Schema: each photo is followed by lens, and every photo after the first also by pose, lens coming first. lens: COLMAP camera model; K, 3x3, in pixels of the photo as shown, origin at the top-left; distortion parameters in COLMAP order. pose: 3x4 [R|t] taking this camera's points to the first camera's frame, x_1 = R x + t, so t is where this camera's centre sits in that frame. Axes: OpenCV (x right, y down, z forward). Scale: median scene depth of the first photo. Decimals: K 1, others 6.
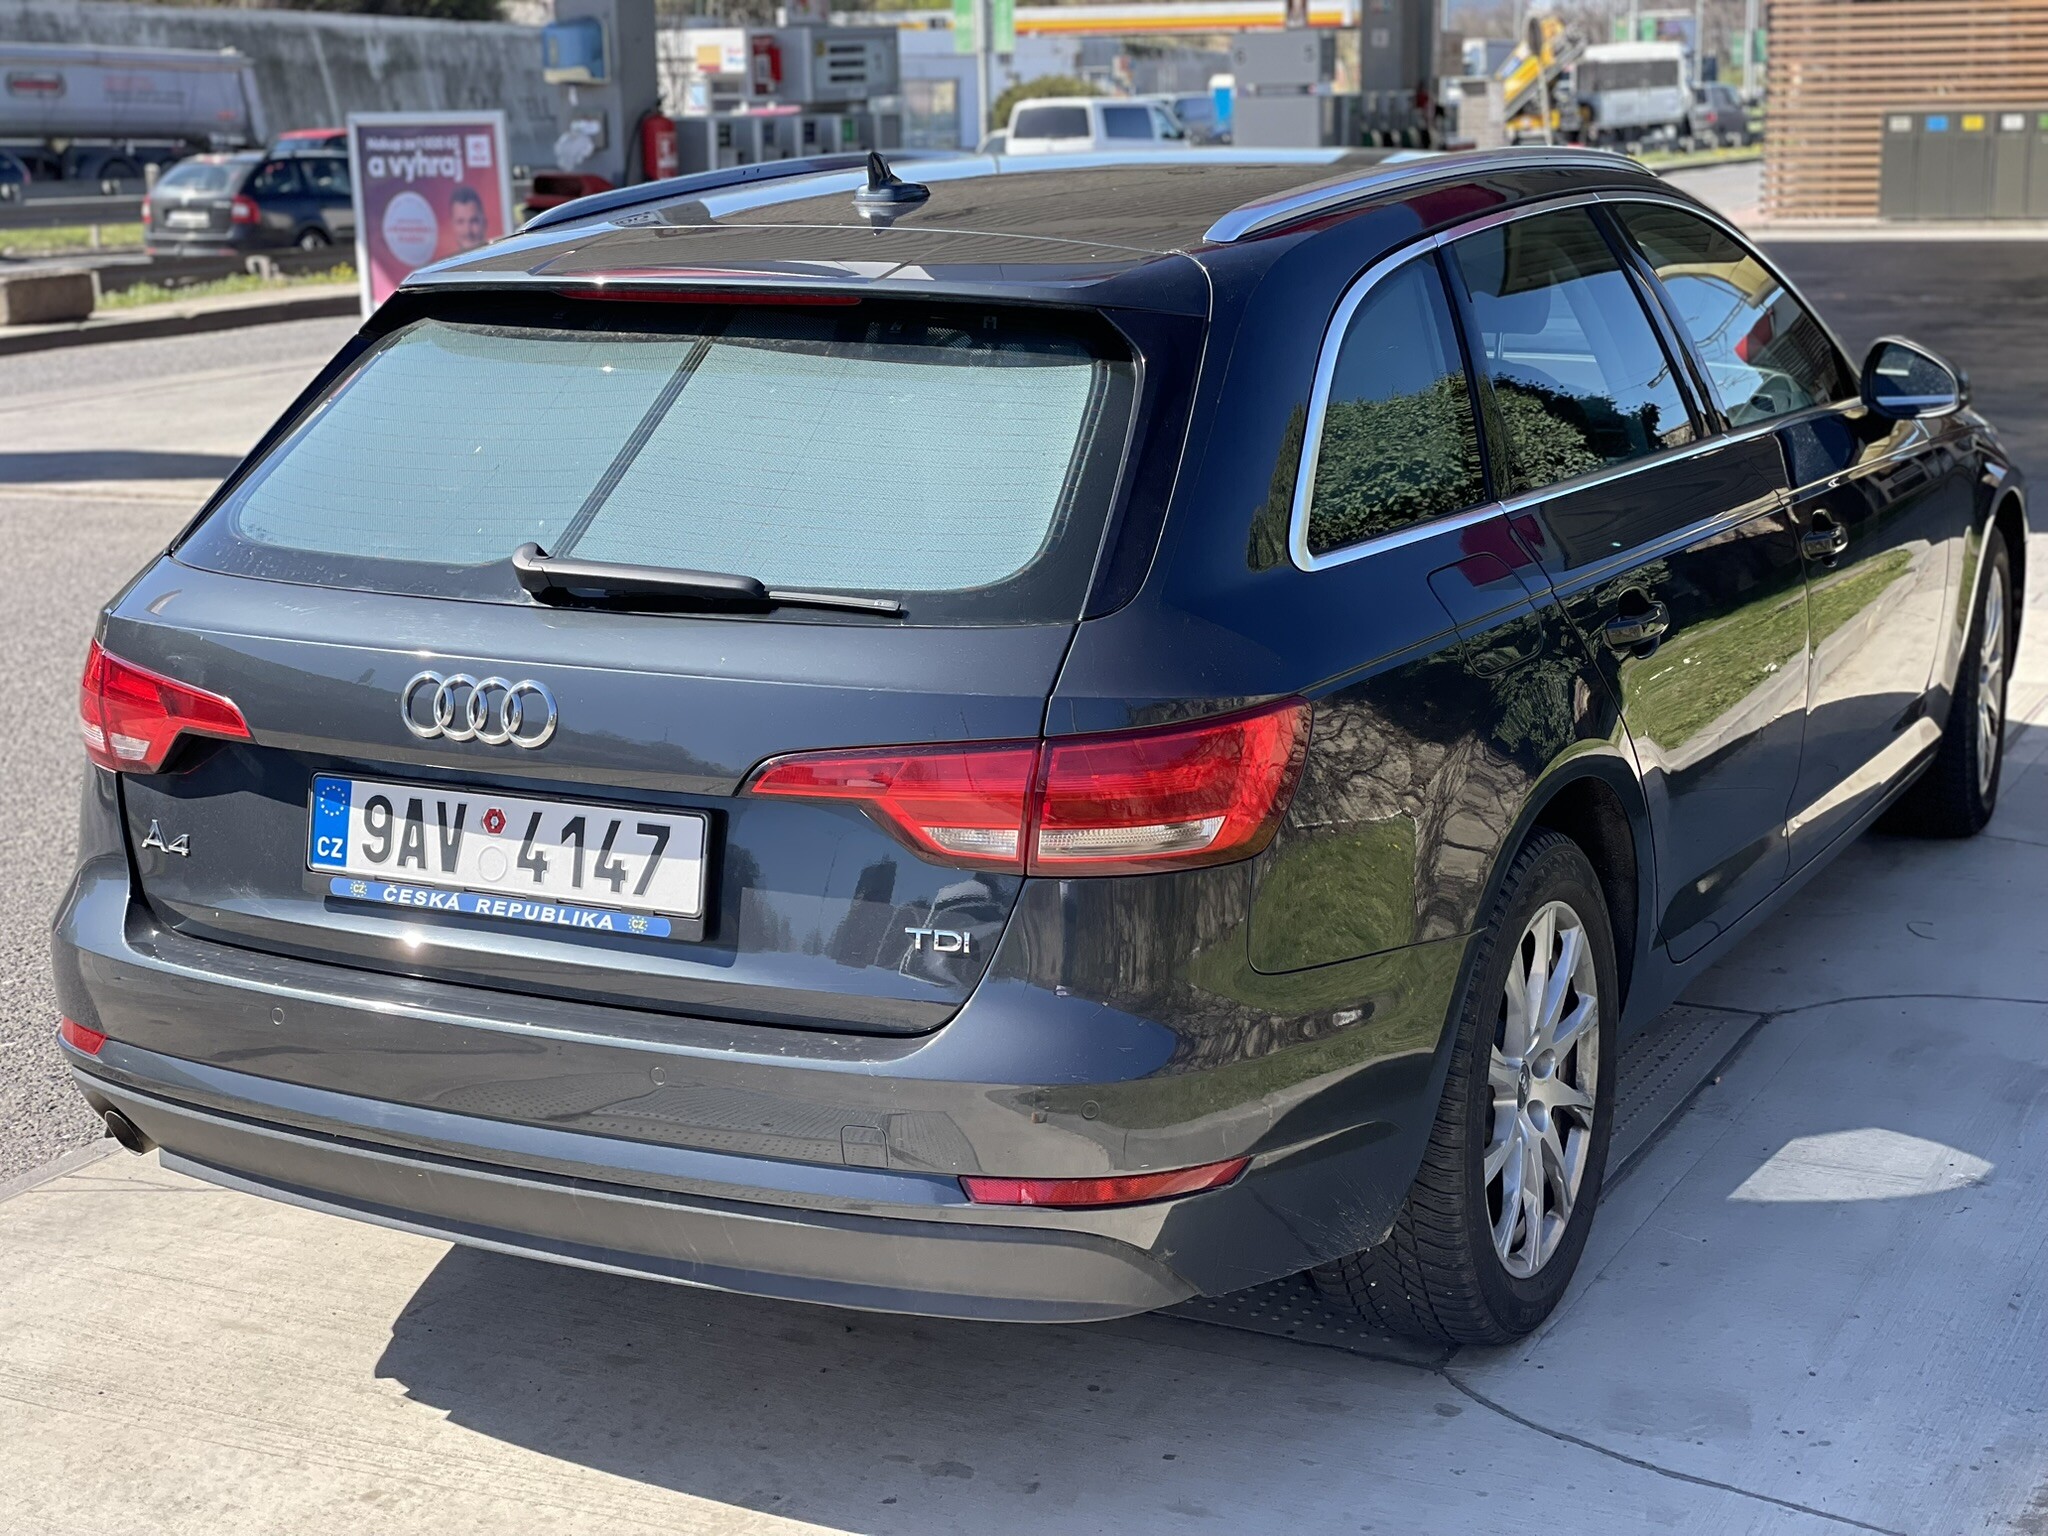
lens RADIAL K [[3240.2, 0, 1034.9], [0, 3240.2, 778.9], [0, 0, 1]] dist [0.028562, 0.000000]
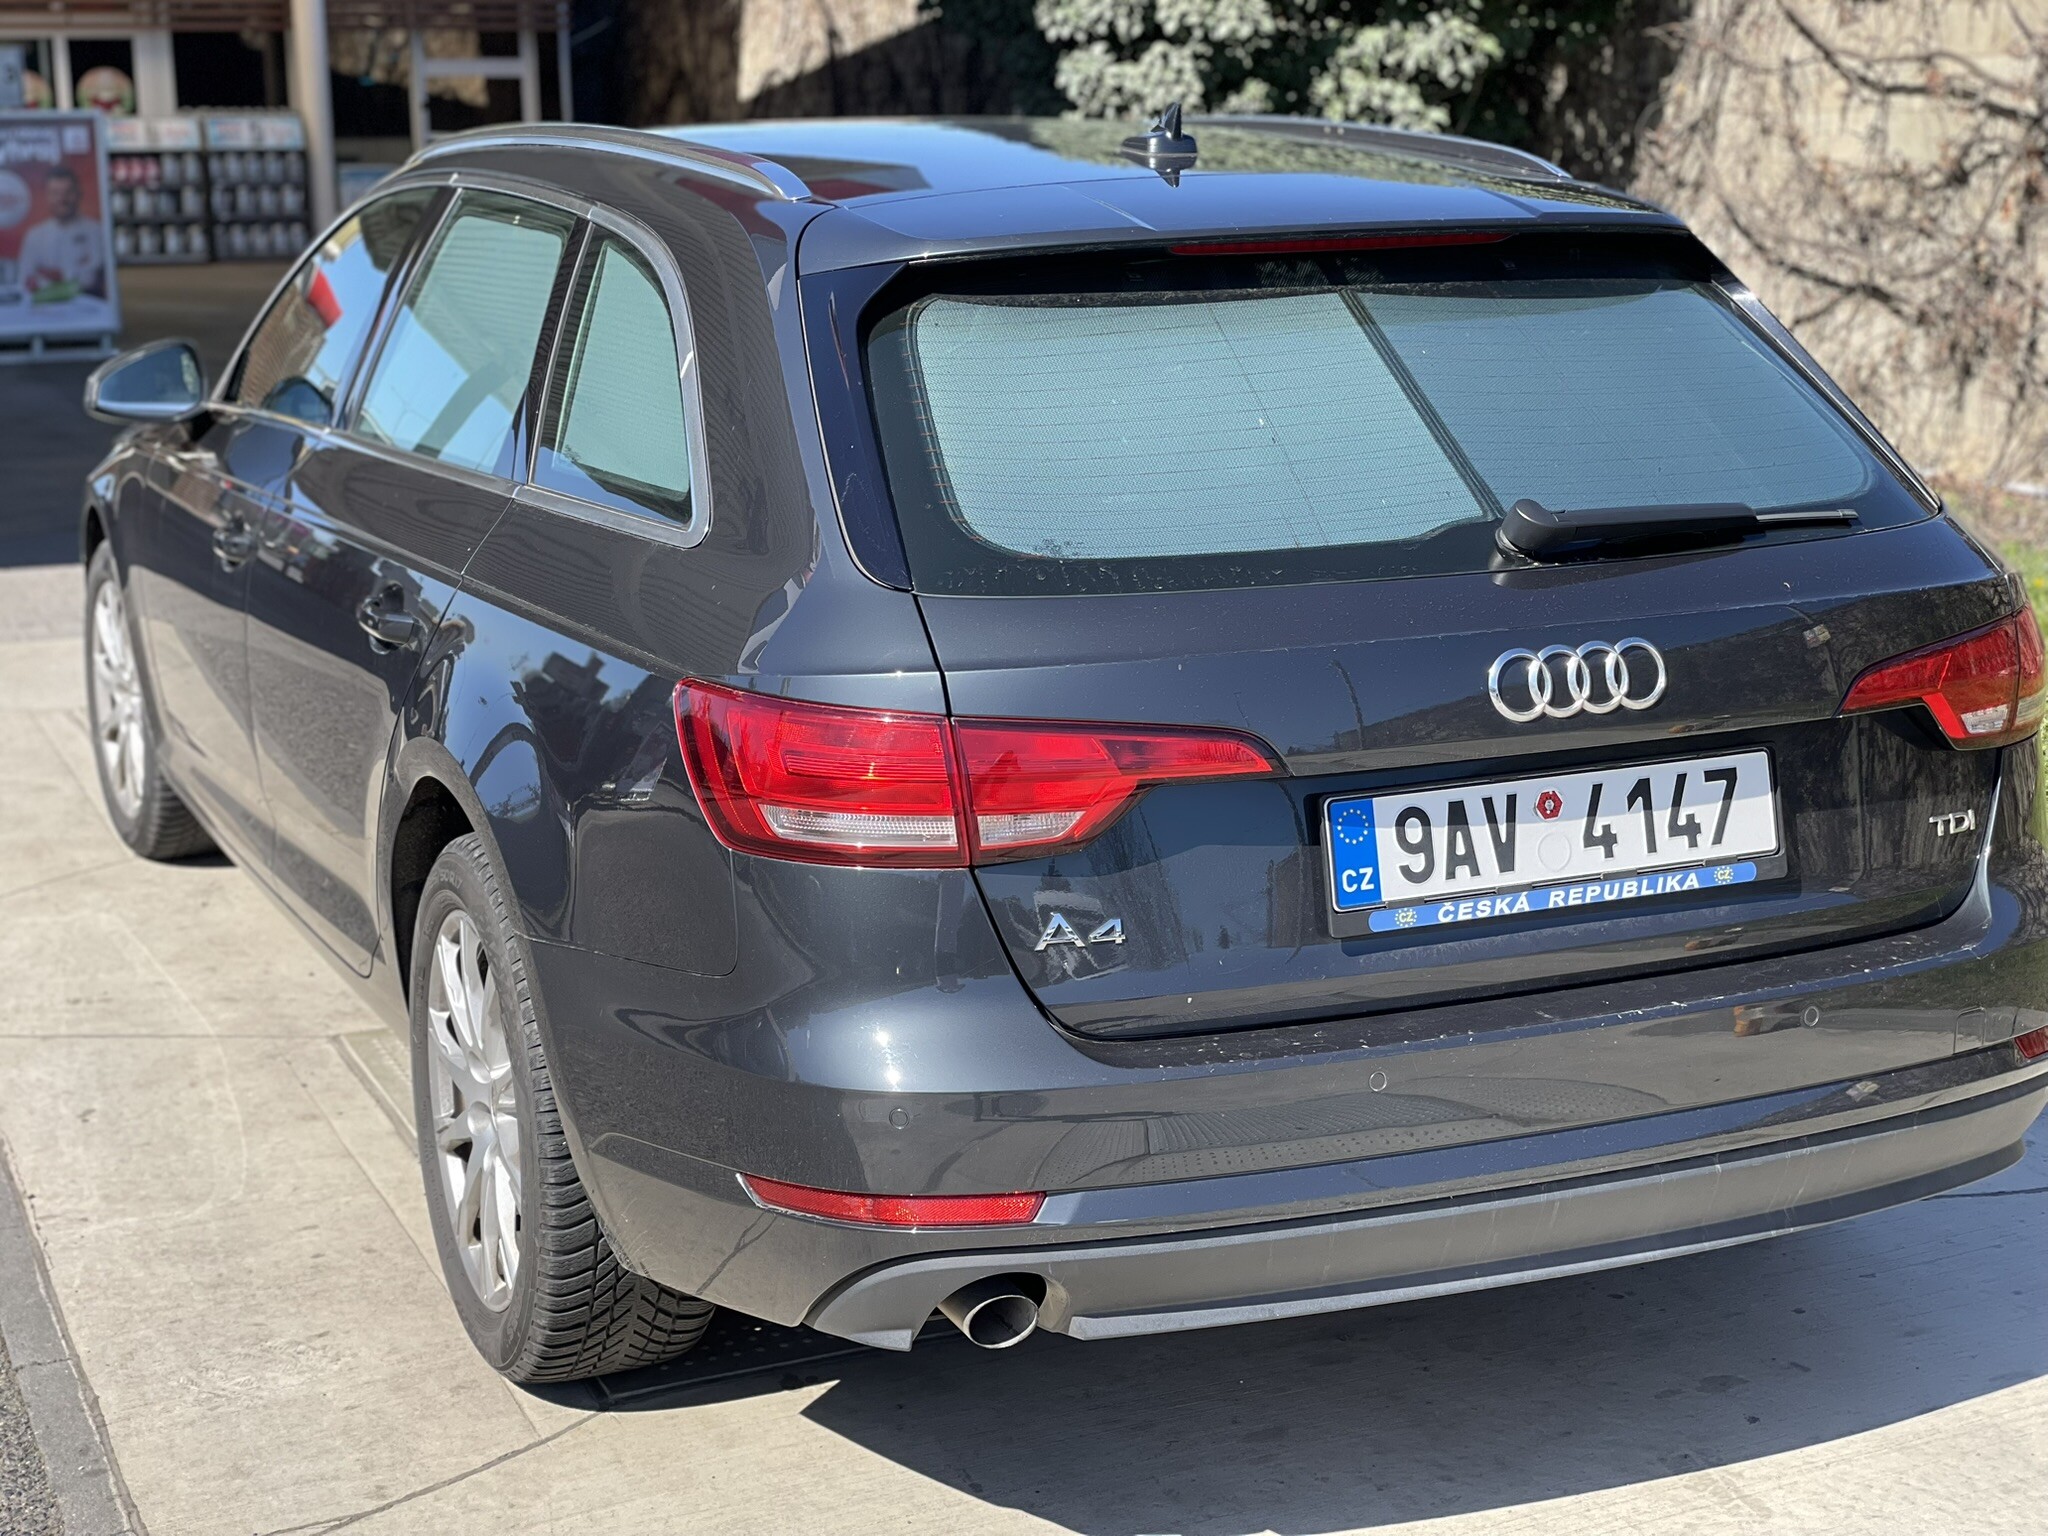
lens RADIAL K [[3240.2, 0, 1017.7], [0, 3240.2, 777.3], [0, 0, 1]] dist [0.028562, 0.000000]
pose [[0.602672, -0.153442, 0.783098, -0.963255], [0.174105, 0.982981, 0.058616, -0.073494], [-0.778764, 0.101015, 0.619130, 0.548478]]
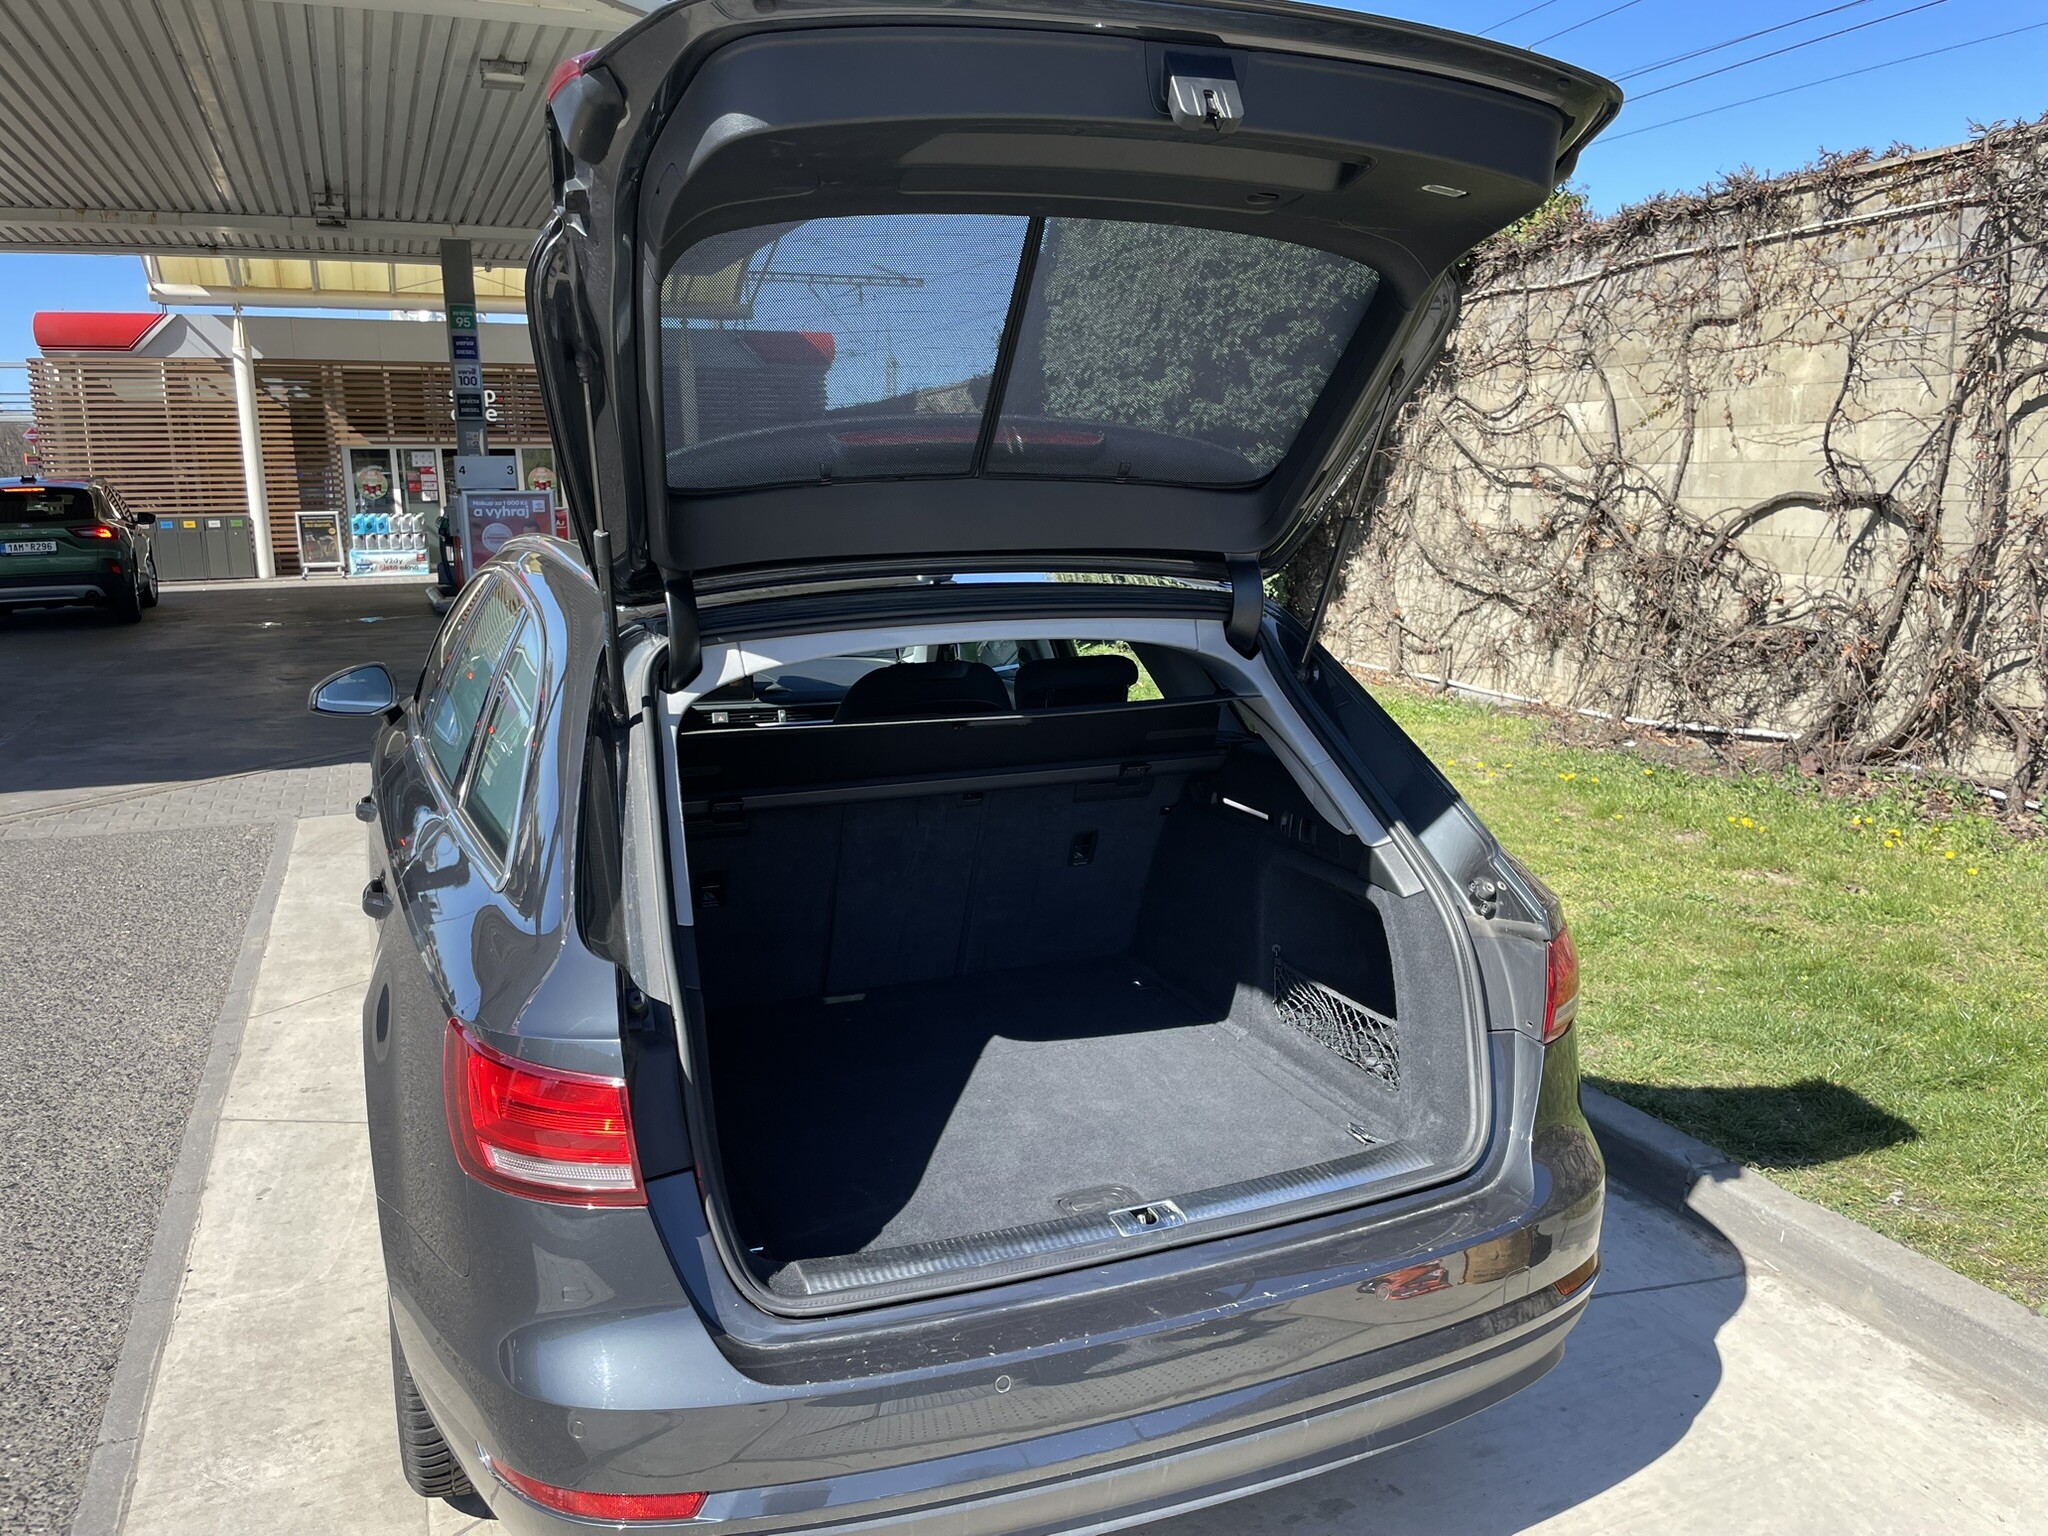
lens RADIAL K [[1588.8, 0, 1058.8], [0, 1588.8, 774.7], [0, 0, 1]] dist [0.032997, -0.052492]
pose [[0.623366, -0.135163, 0.770160, -0.576067], [0.169757, 0.984849, 0.035439, -0.130781], [-0.763281, 0.108648, 0.636866, 0.668570]]
